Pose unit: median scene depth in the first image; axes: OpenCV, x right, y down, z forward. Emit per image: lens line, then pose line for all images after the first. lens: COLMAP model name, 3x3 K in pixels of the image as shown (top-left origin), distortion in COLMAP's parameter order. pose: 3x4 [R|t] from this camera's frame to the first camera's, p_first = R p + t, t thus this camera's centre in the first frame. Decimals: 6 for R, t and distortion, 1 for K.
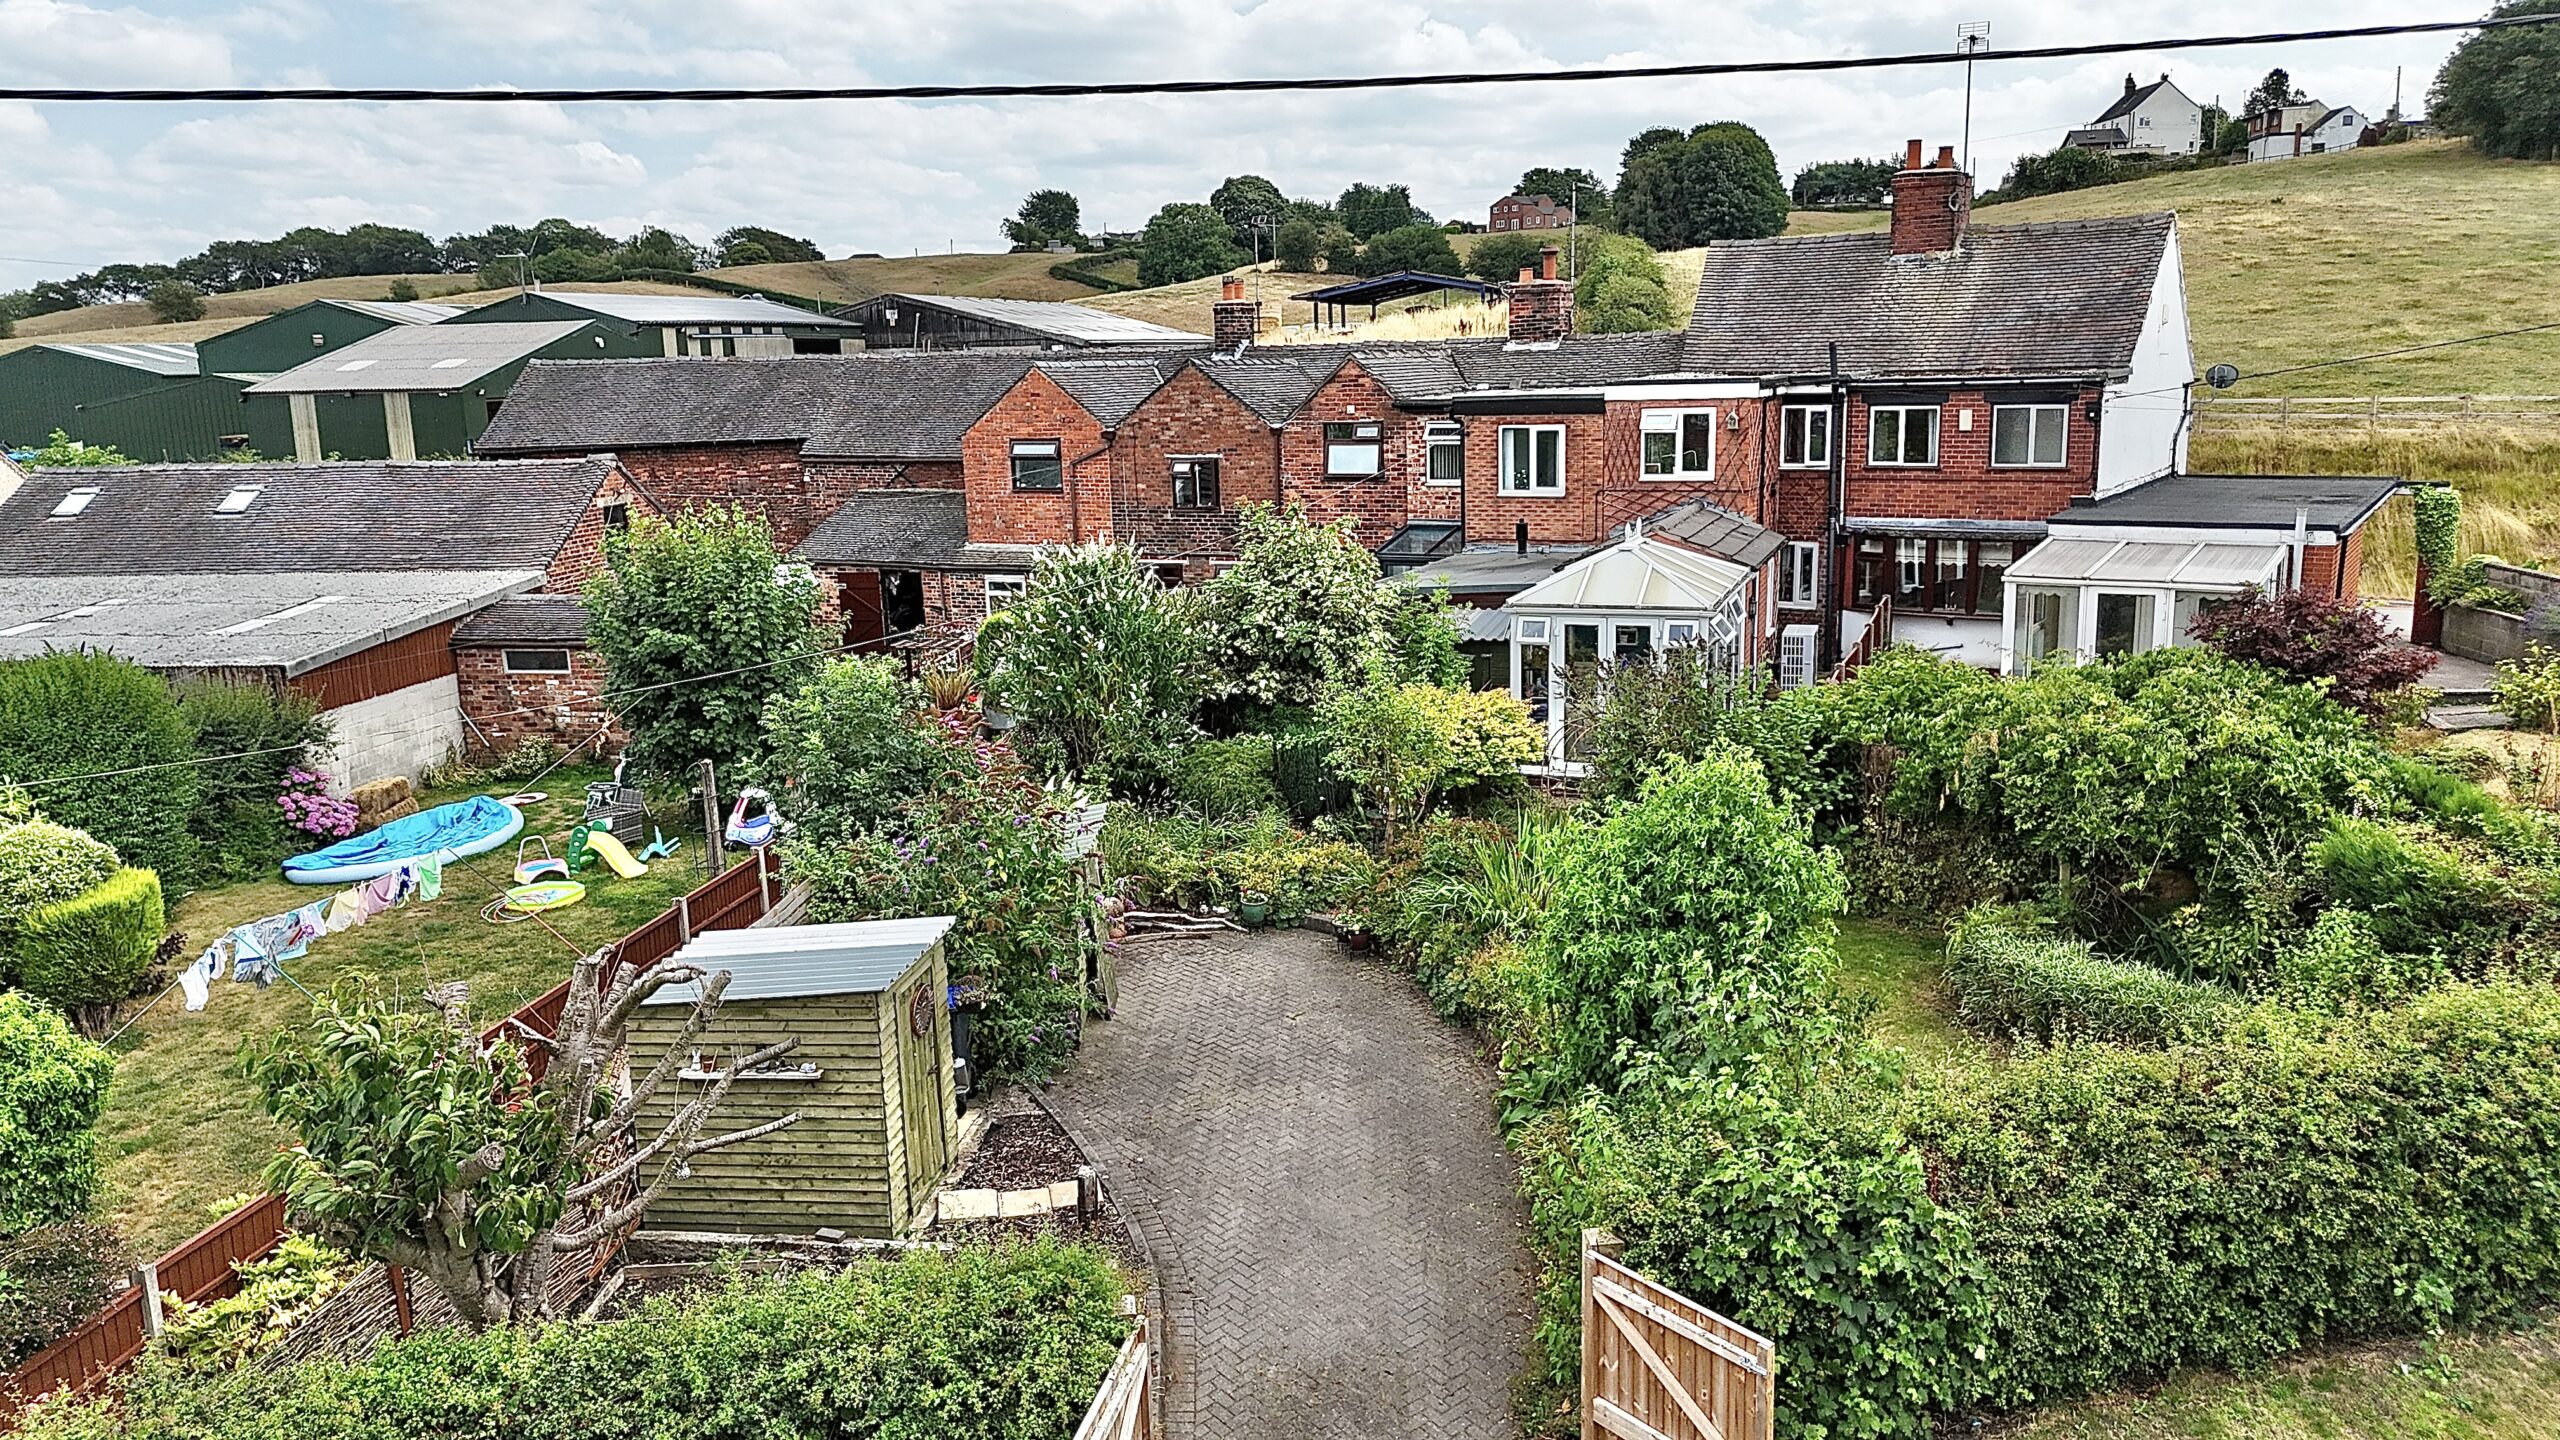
lens RADIAL K [[1888.0, 0, 1287.4], [0, 1888.0, 733.4], [0, 0, 1]] dist [0.074629, -0.057510]
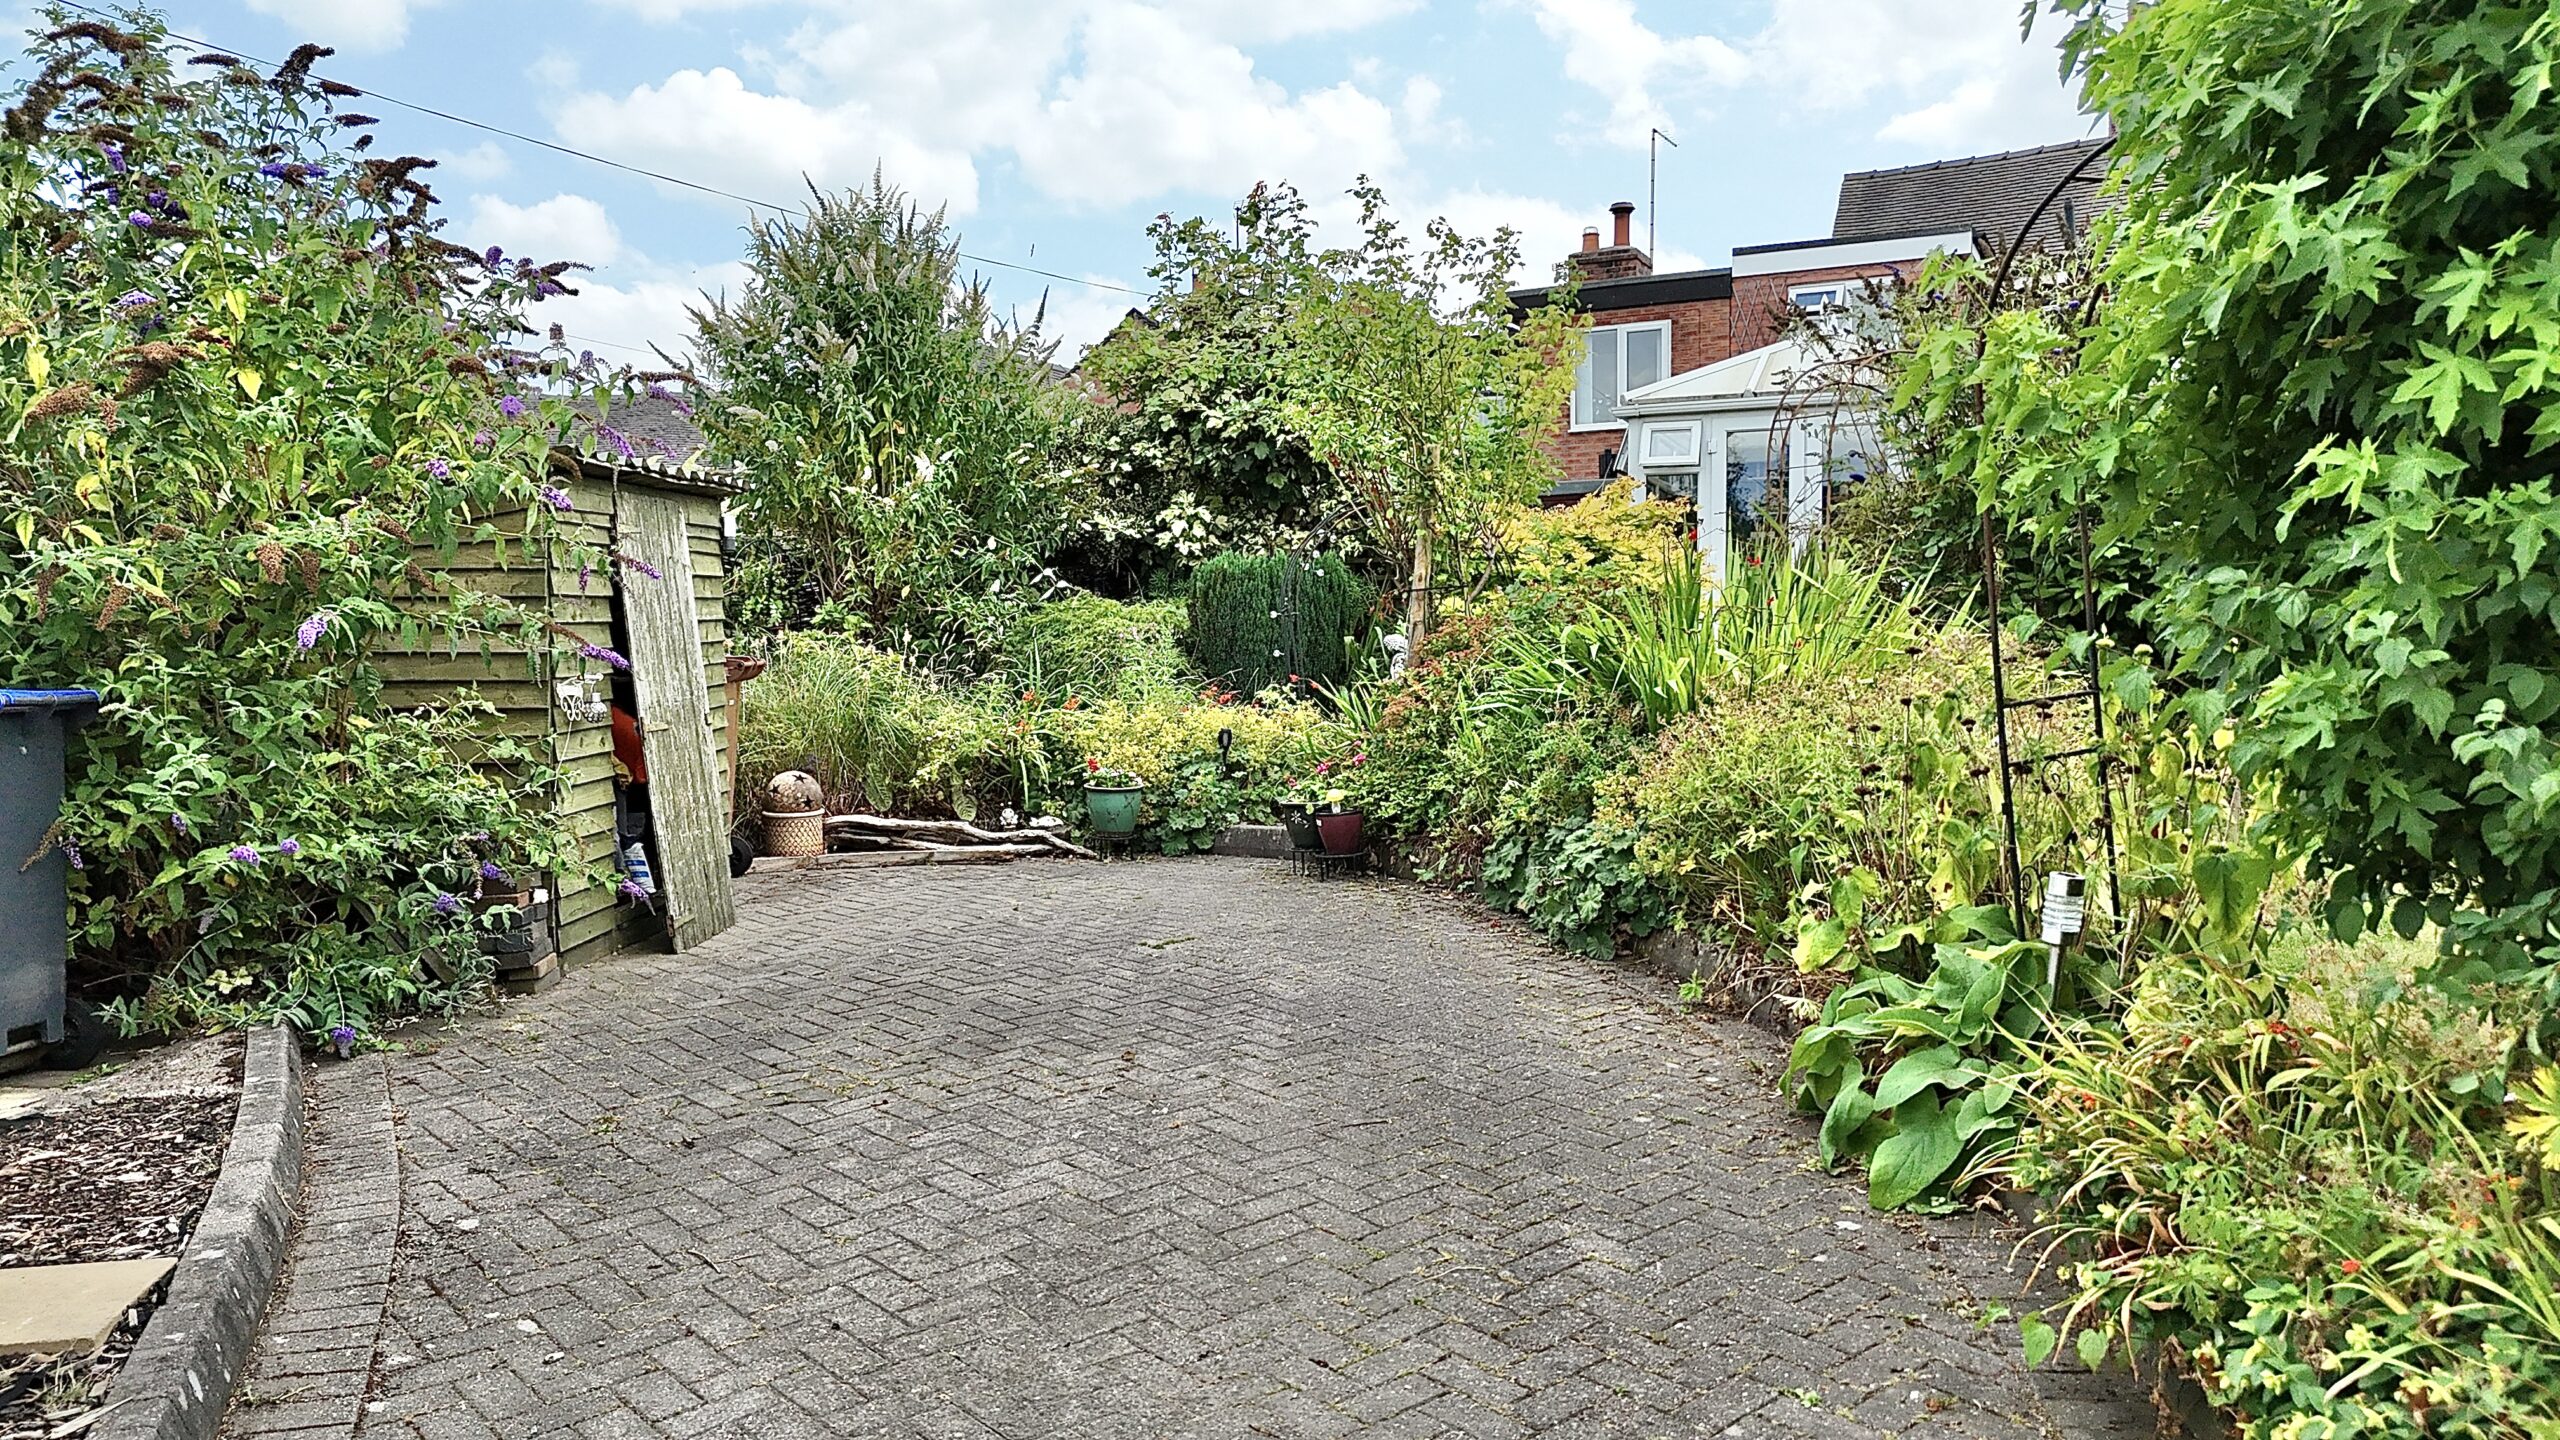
lens RADIAL K [[1888.0, 0, 1284.6], [0, 1888.0, 717.9], [0, 0, 1]] dist [0.074629, -0.057510]
pose [[0.999762, 0.020492, -0.007520, 0.031904], [-0.021490, 0.984434, -0.174439, 0.180702], [0.003828, 0.174559, 0.984639, 0.661711]]
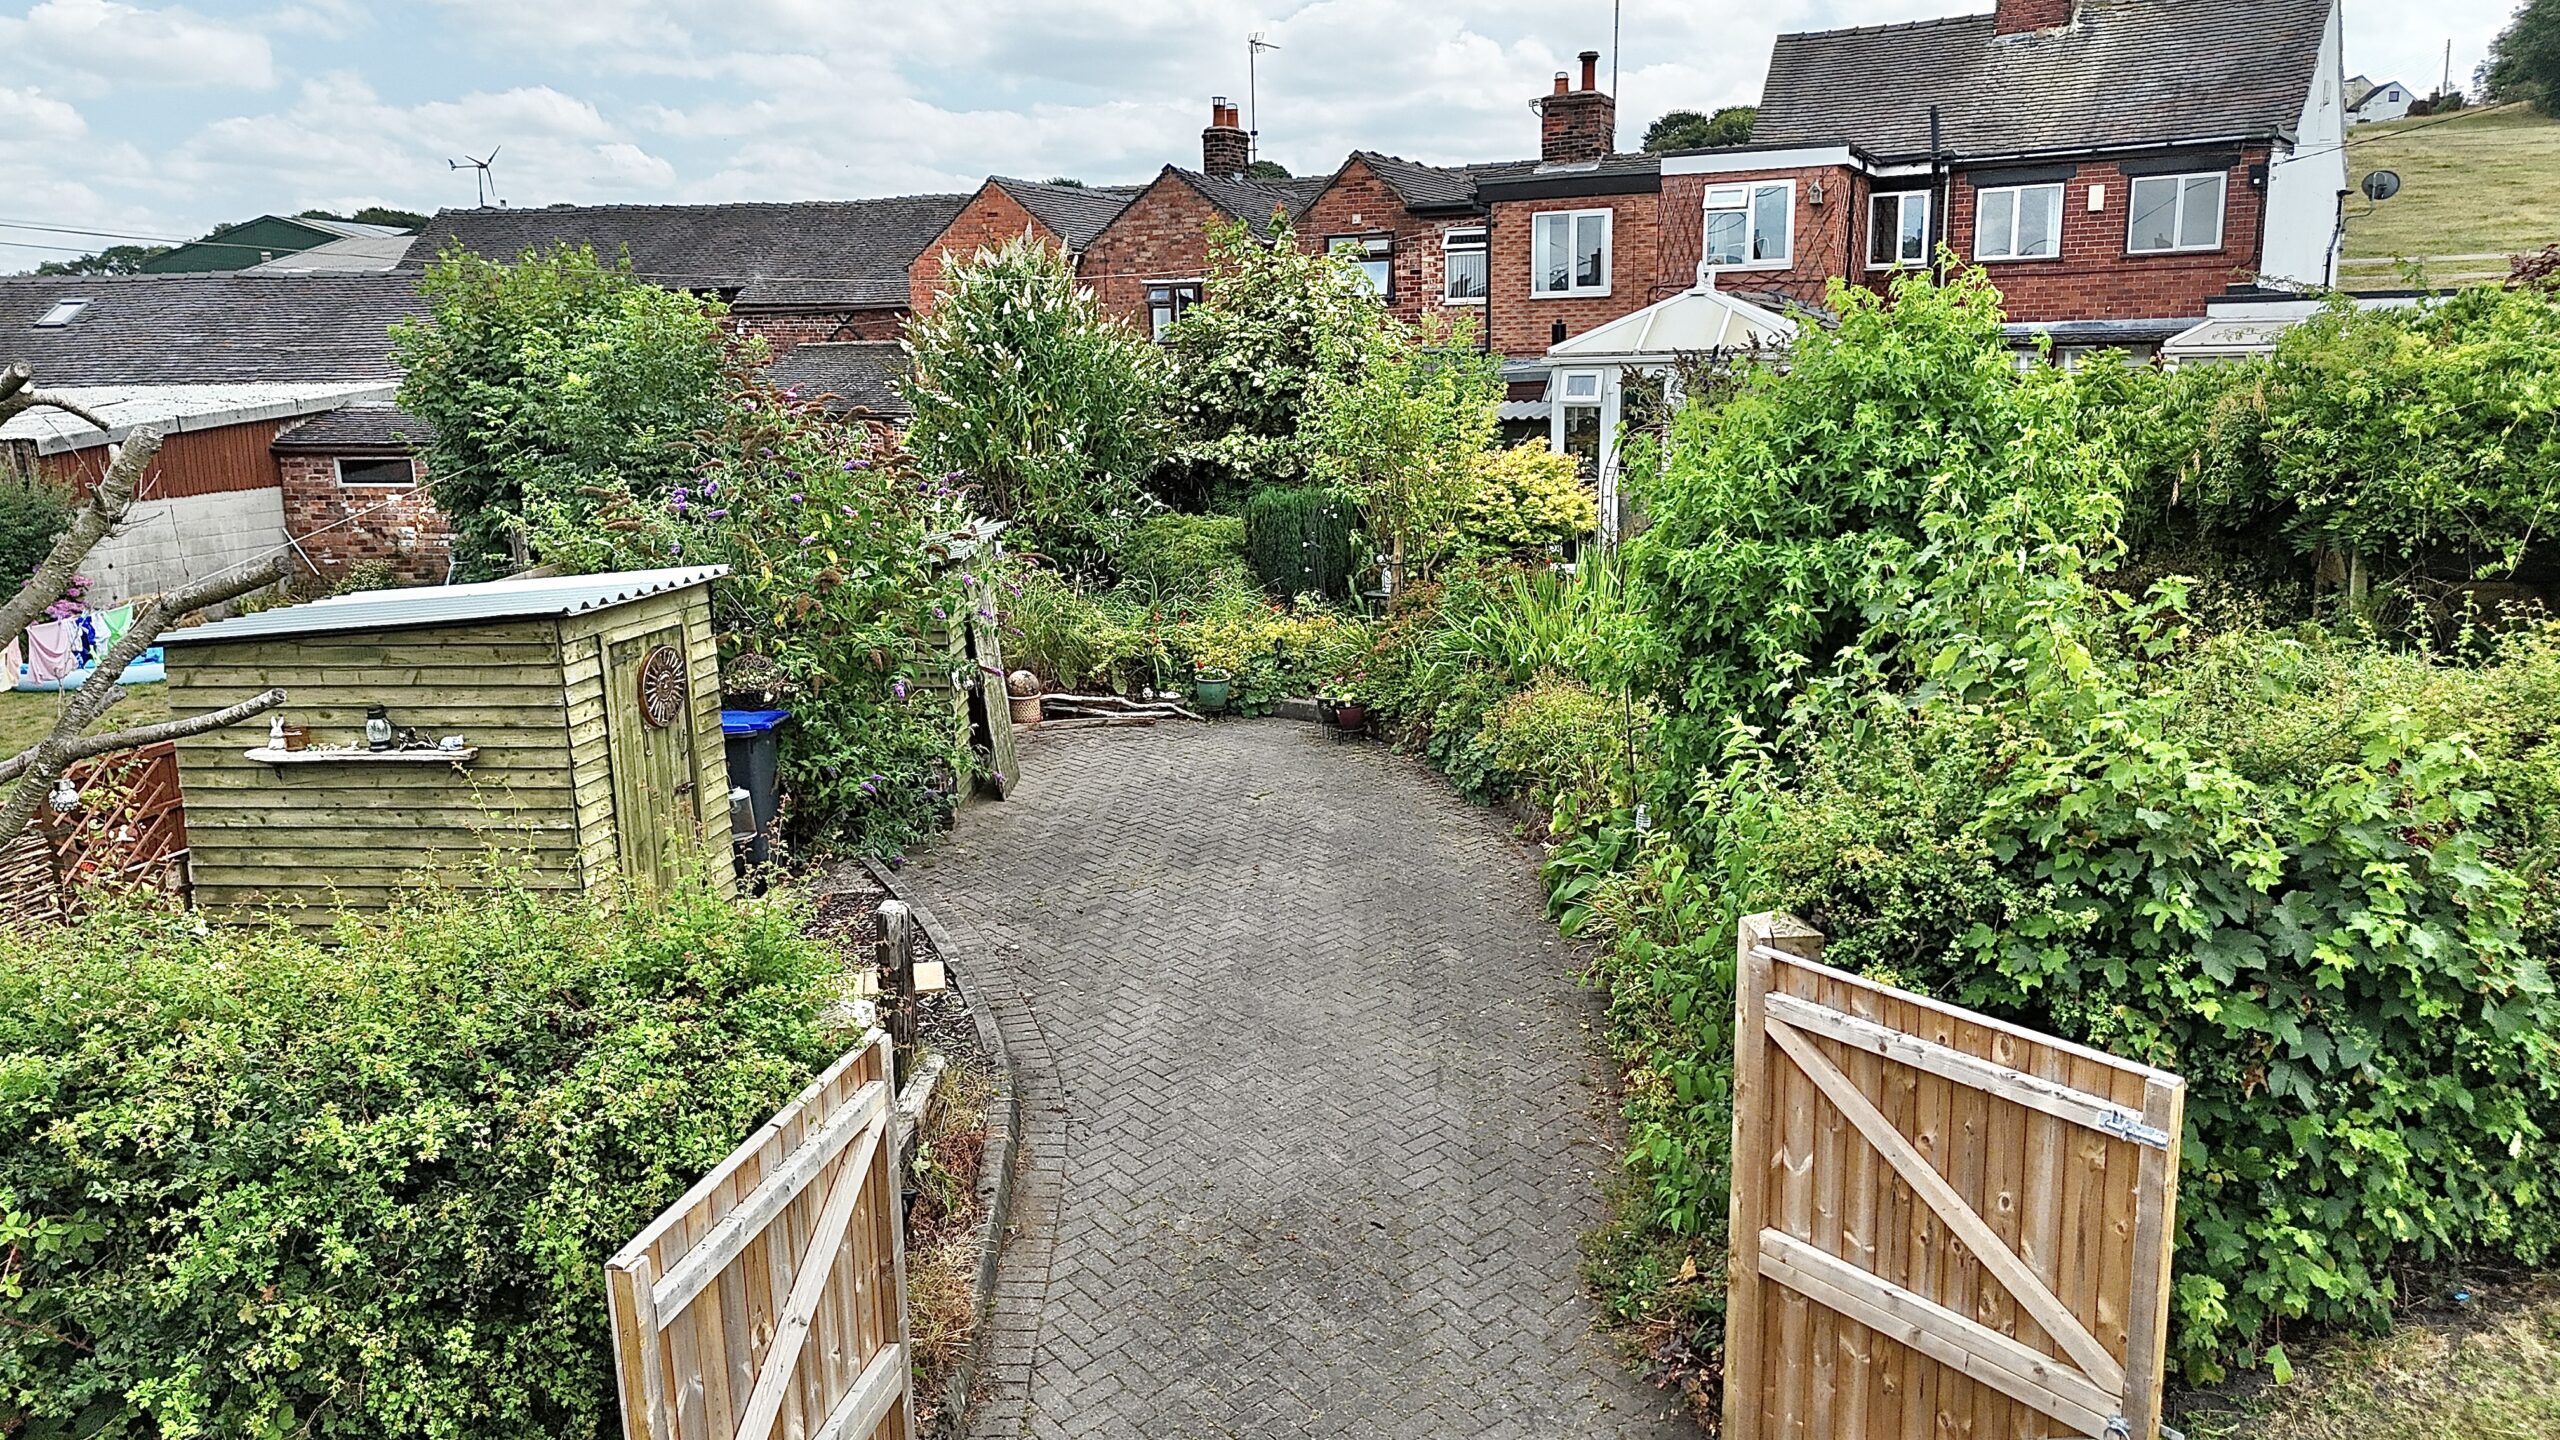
lens RADIAL K [[1888.0, 0, 1285.0], [0, 1888.0, 734.1], [0, 0, 1]] dist [0.074629, -0.057510]
pose [[0.999919, 0.011064, -0.006336, 0.019430], [-0.011088, 0.999931, -0.003825, 0.136428], [0.006293, 0.003895, 0.999973, 0.298405]]
